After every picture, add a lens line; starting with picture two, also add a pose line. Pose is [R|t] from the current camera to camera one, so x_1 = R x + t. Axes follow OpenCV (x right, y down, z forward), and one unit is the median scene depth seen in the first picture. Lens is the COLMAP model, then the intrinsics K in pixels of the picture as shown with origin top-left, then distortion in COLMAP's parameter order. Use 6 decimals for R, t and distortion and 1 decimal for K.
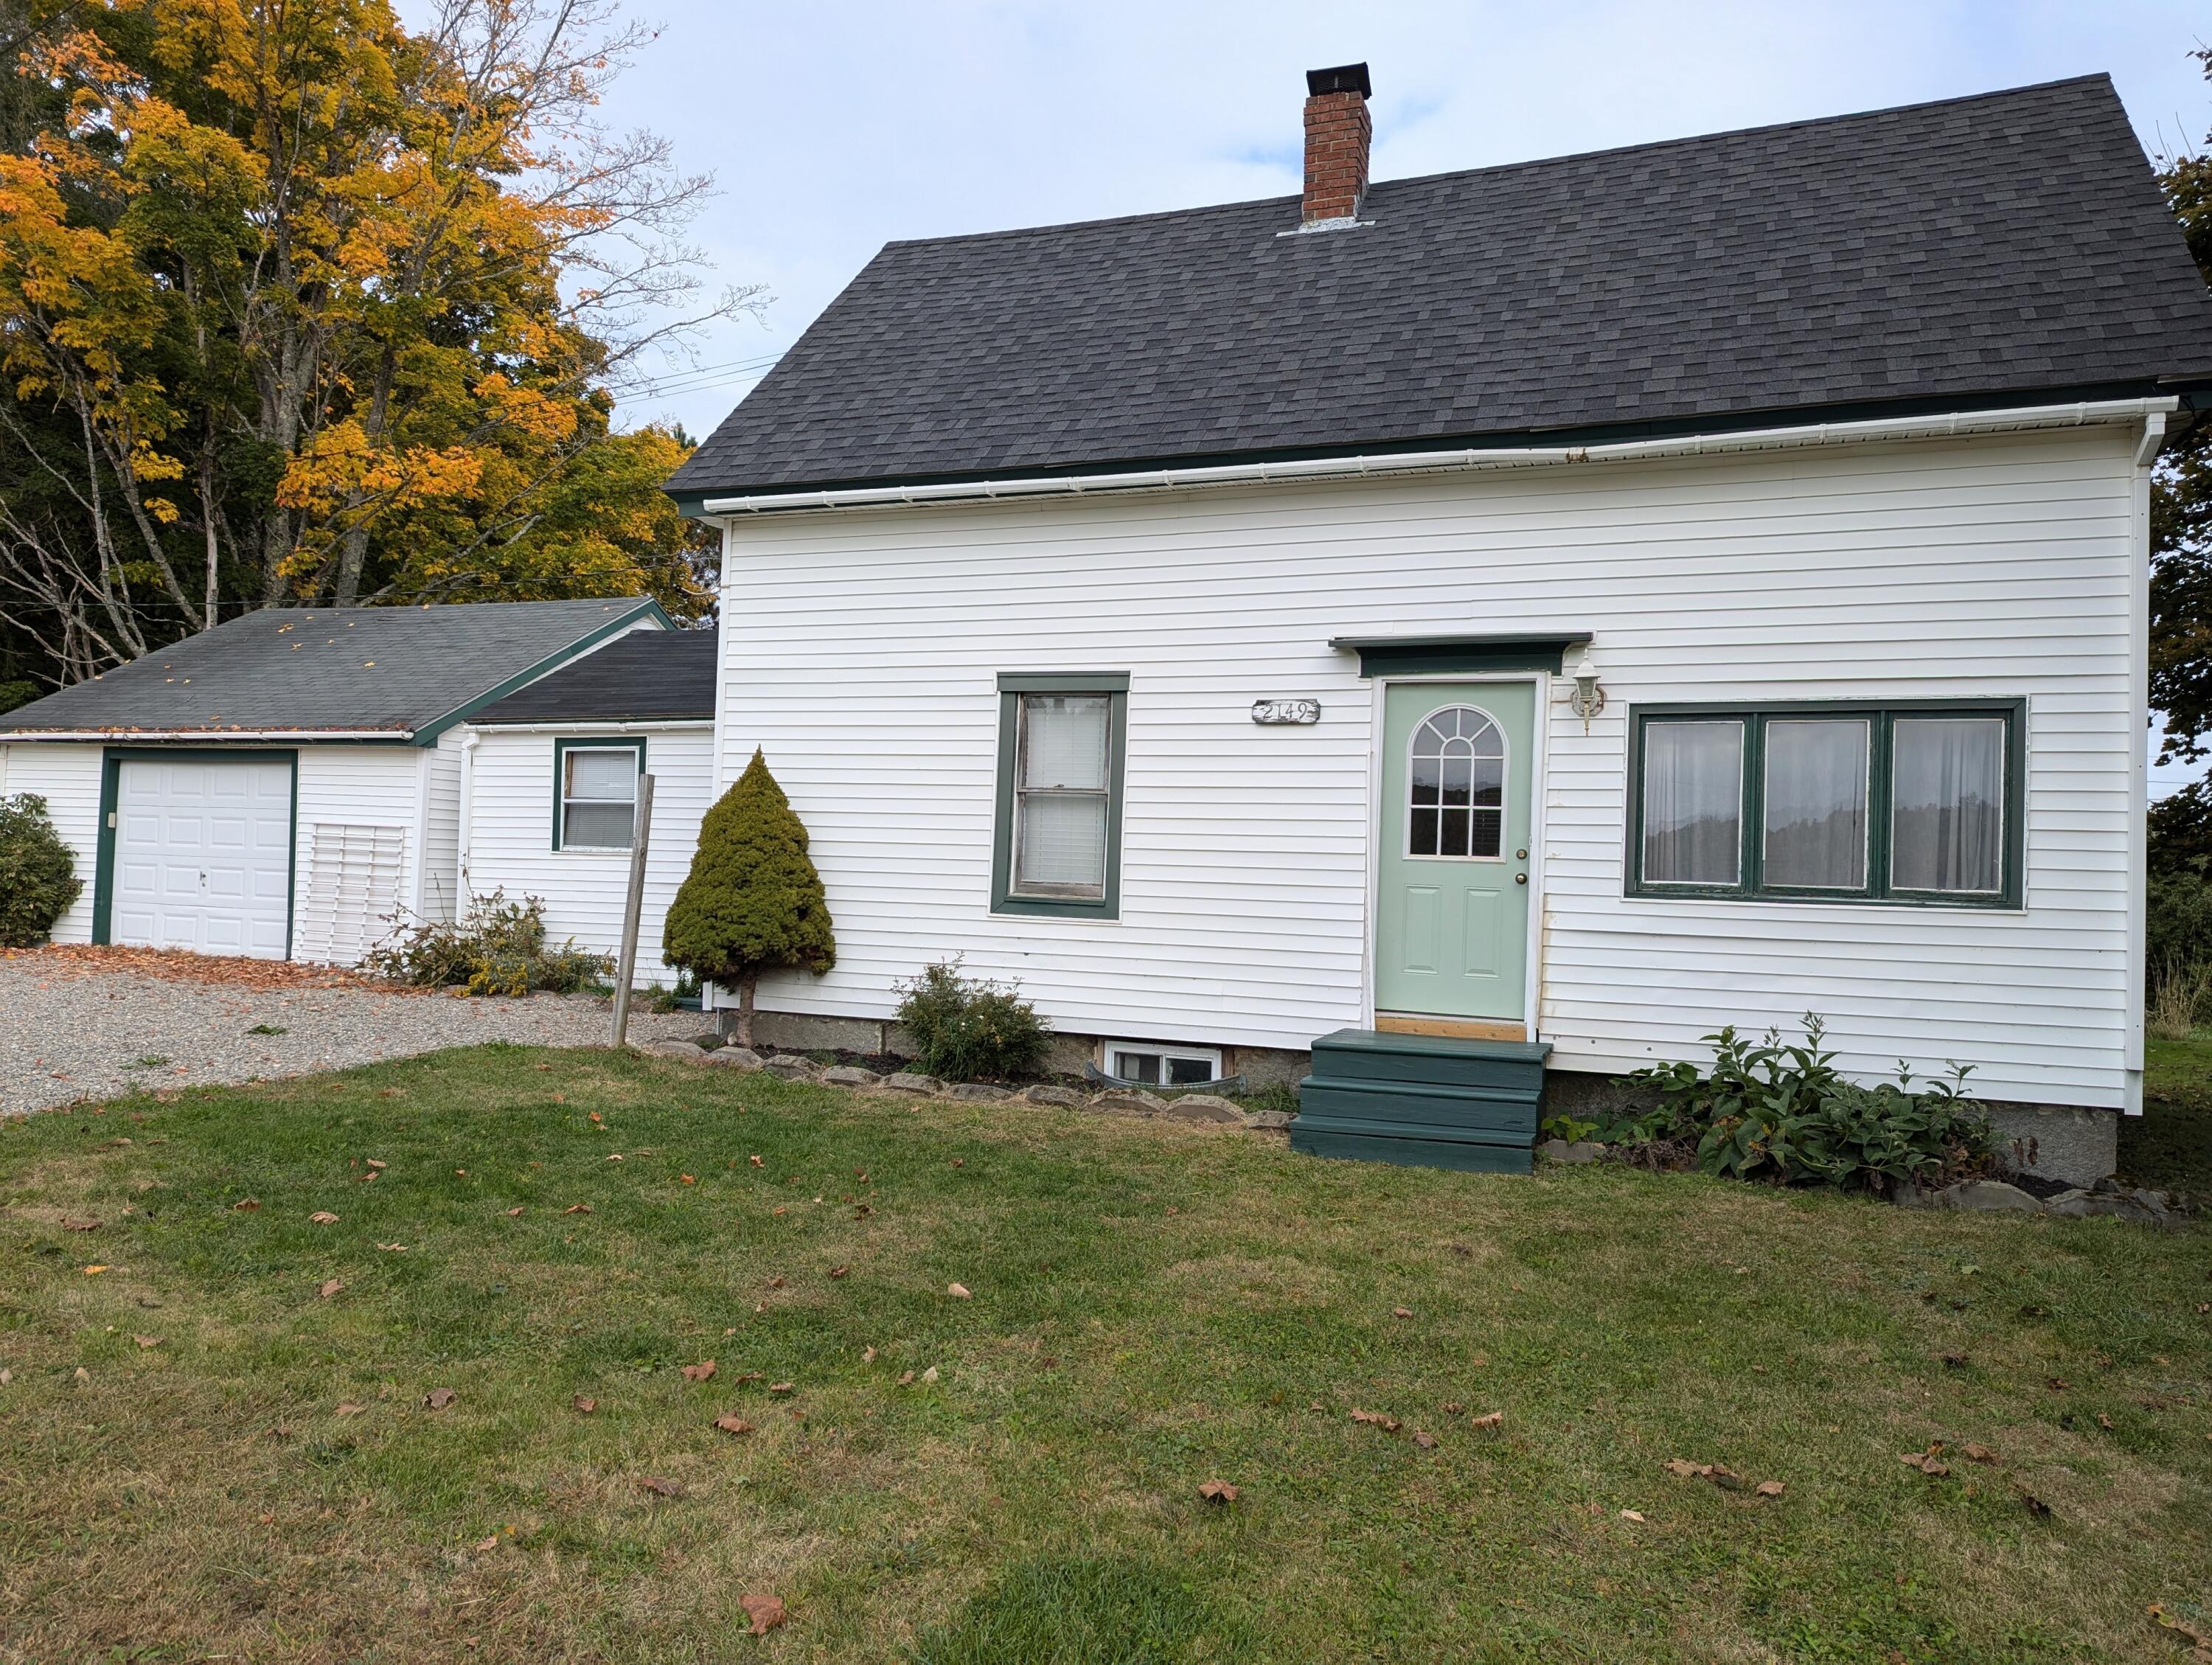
lens RADIAL K [[1554.3, 0, 1106.0], [0, 1554.3, 834.5], [0, 0, 1]] dist [0.008380, 0.002702]
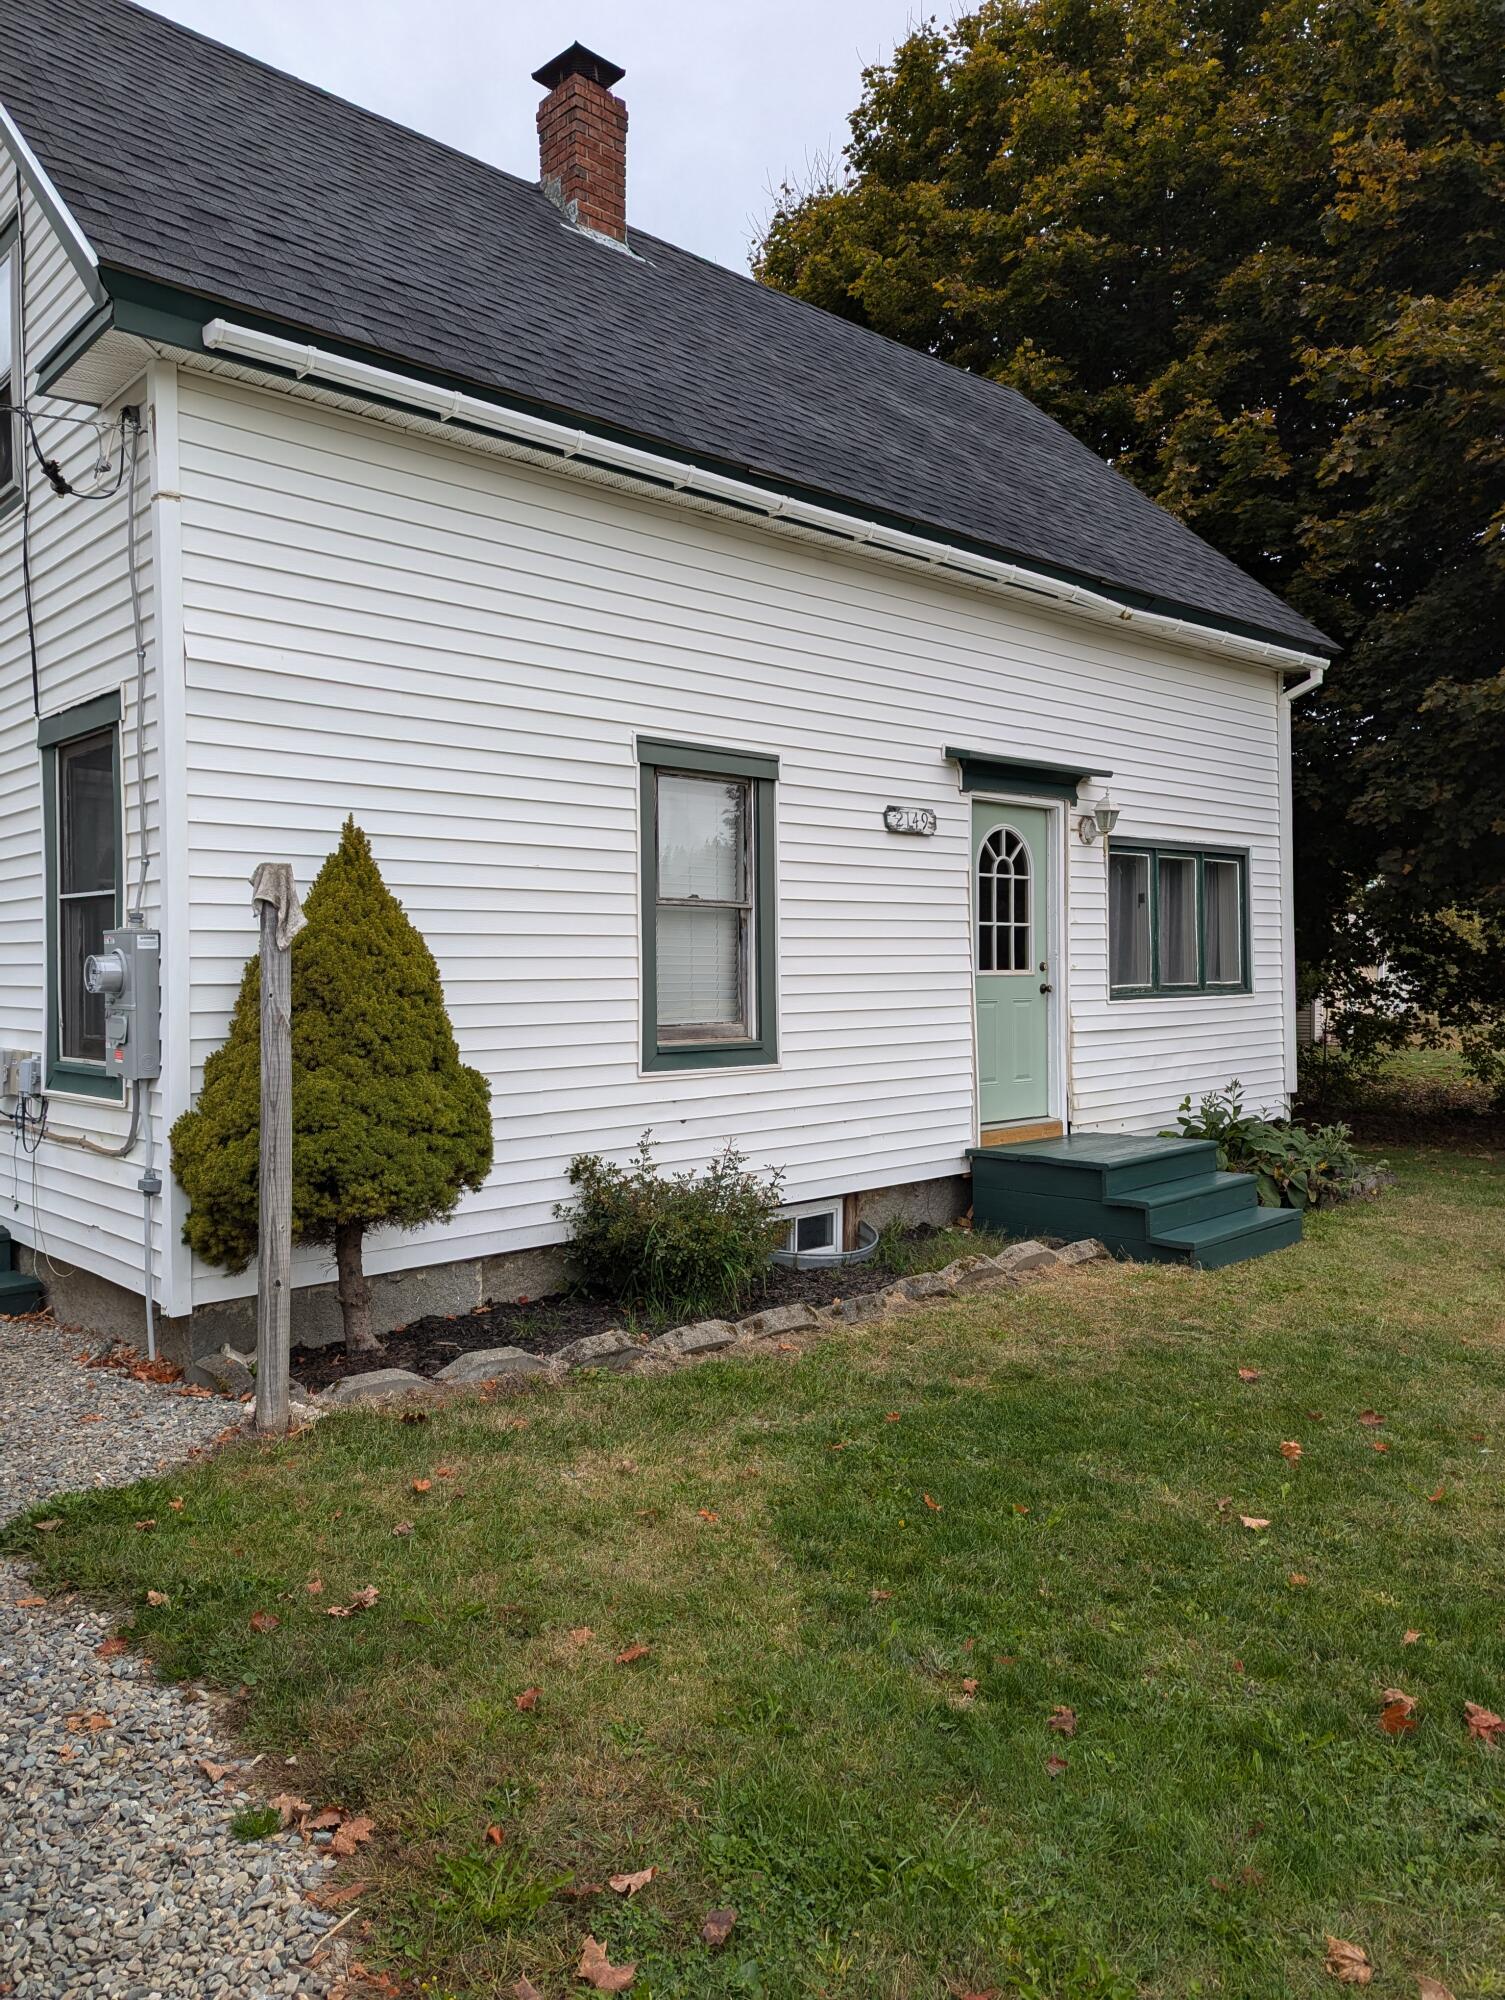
lens RADIAL K [[1411.6, 0, 744.7], [0, 1411.6, 999.7], [0, 0, 1]] dist [0.001495, 0.000311]
pose [[0.435562, -0.055855, 0.898424, -0.678932], [0.004516, 0.998196, 0.059869, -0.023307], [-0.900147, -0.022020, 0.435029, 0.716042]]
